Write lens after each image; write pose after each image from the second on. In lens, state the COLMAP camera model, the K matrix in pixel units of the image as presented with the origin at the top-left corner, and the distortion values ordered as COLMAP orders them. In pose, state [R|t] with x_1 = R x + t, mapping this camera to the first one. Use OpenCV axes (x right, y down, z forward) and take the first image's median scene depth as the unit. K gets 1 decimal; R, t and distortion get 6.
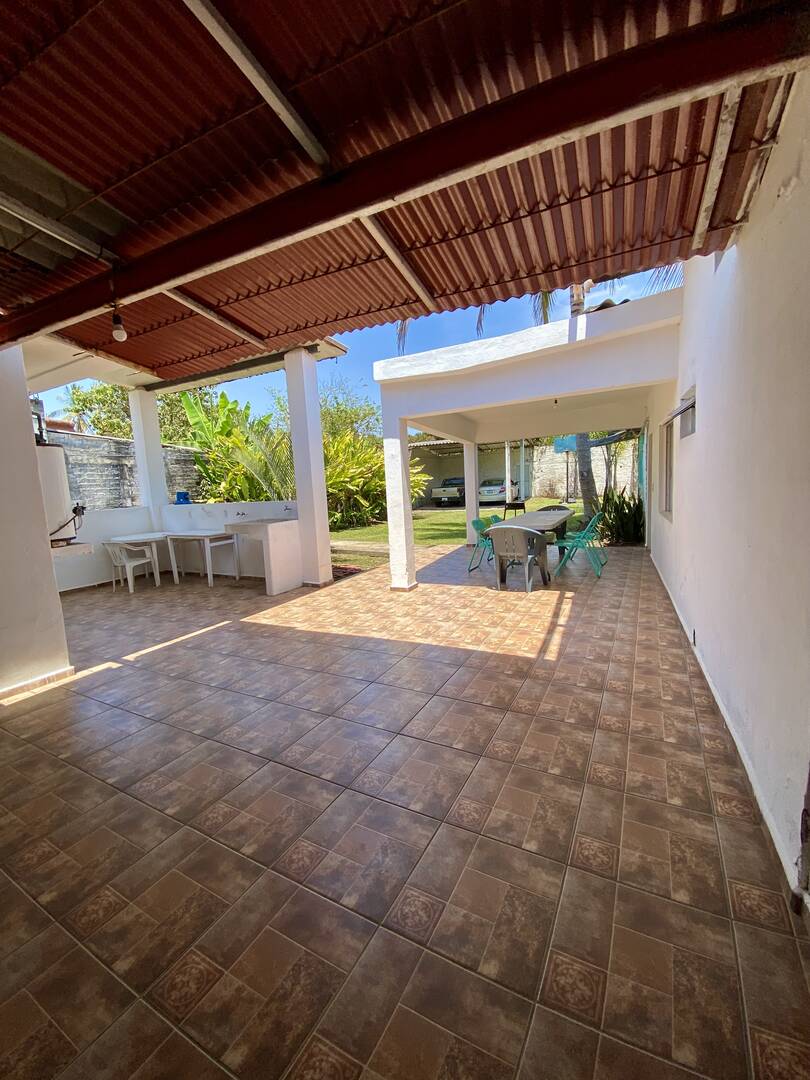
lens RADIAL K [[440.9, 0, 399.7], [0, 440.9, 534.9], [0, 0, 1]] dist [-0.001696, -0.008379]
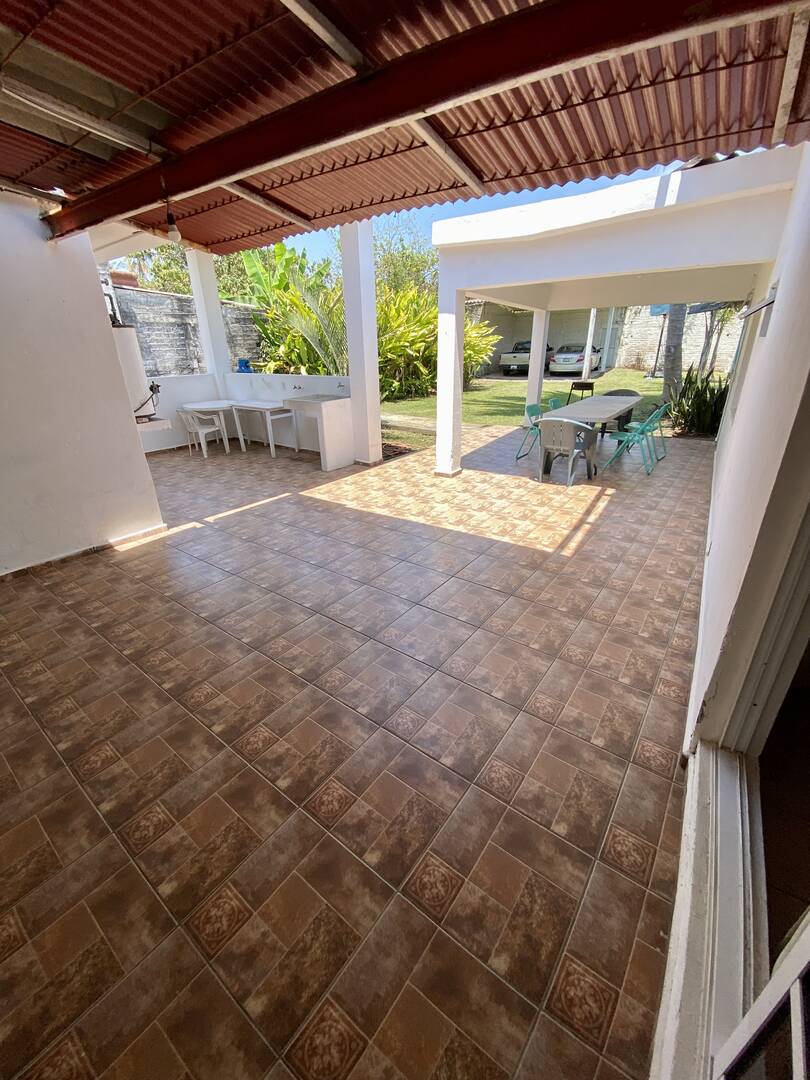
lens RADIAL K [[440.9, 0, 396.9], [0, 440.9, 537.6], [0, 0, 1]] dist [-0.001696, -0.008379]
pose [[0.988365, 0.085607, -0.125725, 0.052179], [-0.044084, 0.952325, 0.301883, -0.065017], [0.145575, -0.292828, 0.945018, -0.081893]]
